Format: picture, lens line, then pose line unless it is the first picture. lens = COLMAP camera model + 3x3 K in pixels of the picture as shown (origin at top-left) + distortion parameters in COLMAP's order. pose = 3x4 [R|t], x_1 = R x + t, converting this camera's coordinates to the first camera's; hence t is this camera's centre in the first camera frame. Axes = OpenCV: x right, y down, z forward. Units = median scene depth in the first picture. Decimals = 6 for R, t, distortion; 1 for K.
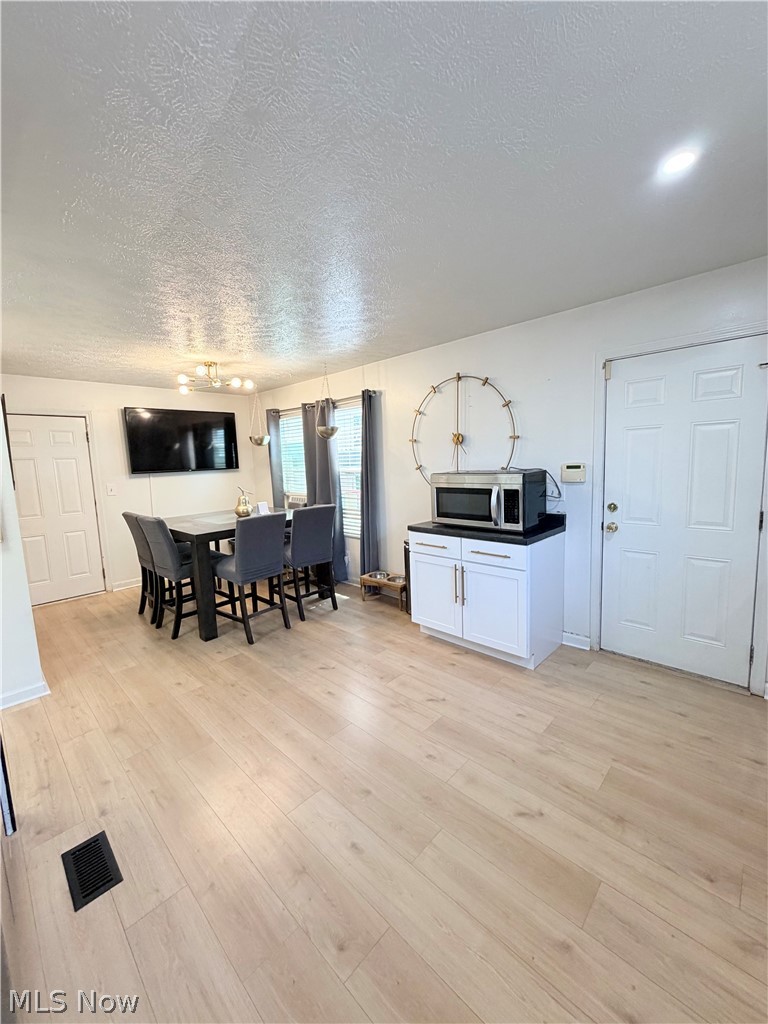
lens RADIAL K [[407.1, 0, 384.4], [0, 407.1, 508.5], [0, 0, 1]] dist [-0.000460, 0.000247]
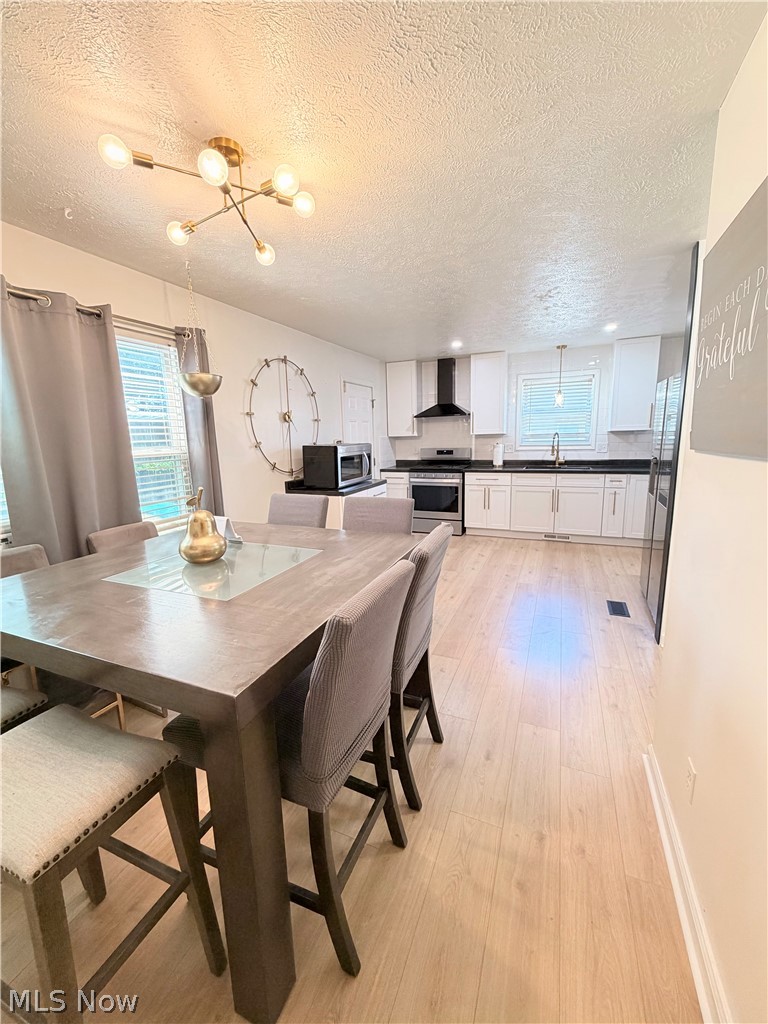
lens RADIAL K [[407.1, 0, 386.6], [0, 407.1, 506.9], [0, 0, 1]] dist [-0.000460, 0.000247]
pose [[-0.354396, -0.118057, 0.927613, -1.385467], [0.154110, 0.971060, 0.182464, -0.139829], [-0.922309, 0.207619, -0.325946, 1.694280]]
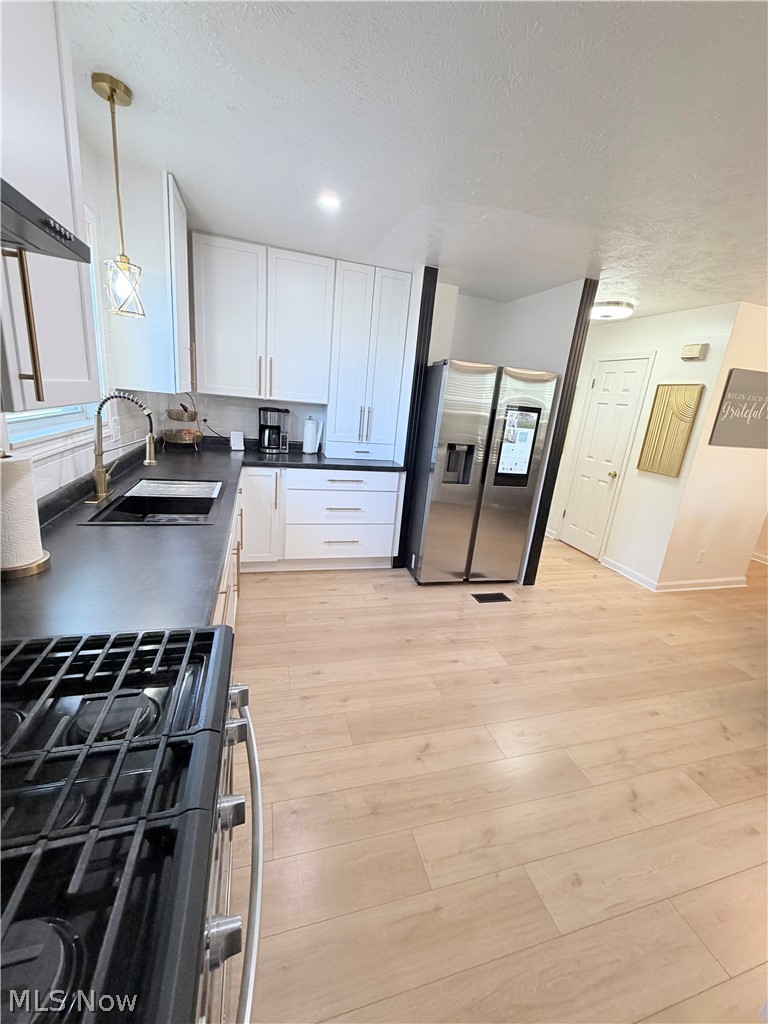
lens RADIAL K [[407.1, 0, 384.5], [0, 407.1, 508.0], [0, 0, 1]] dist [-0.000460, 0.000247]
pose [[-0.495479, 0.220045, -0.840286, 0.798551], [-0.180056, 0.920350, 0.347182, -0.132049], [0.849753, 0.323320, -0.416394, 0.787727]]
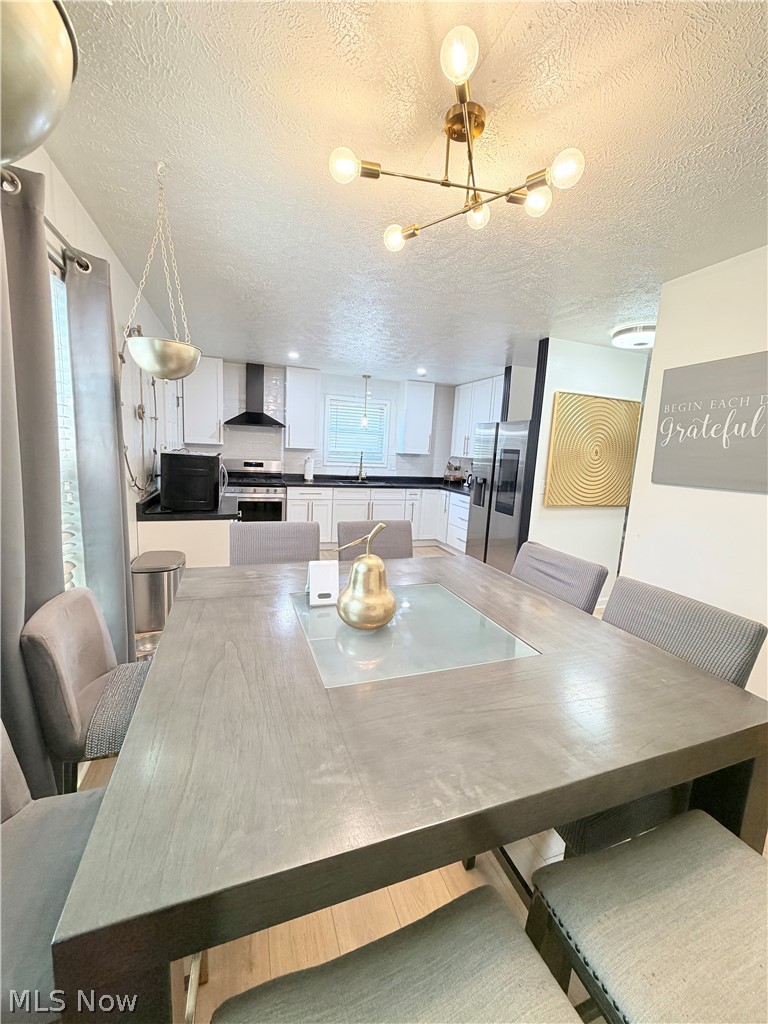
lens RADIAL K [[407.1, 0, 382.2], [0, 407.1, 506.8], [0, 0, 1]] dist [-0.000460, 0.000247]
pose [[-0.894273, -0.073688, 0.441413, -0.842913], [0.036259, 0.971177, 0.235585, -0.237682], [-0.446050, 0.226682, -0.865826, 2.200187]]
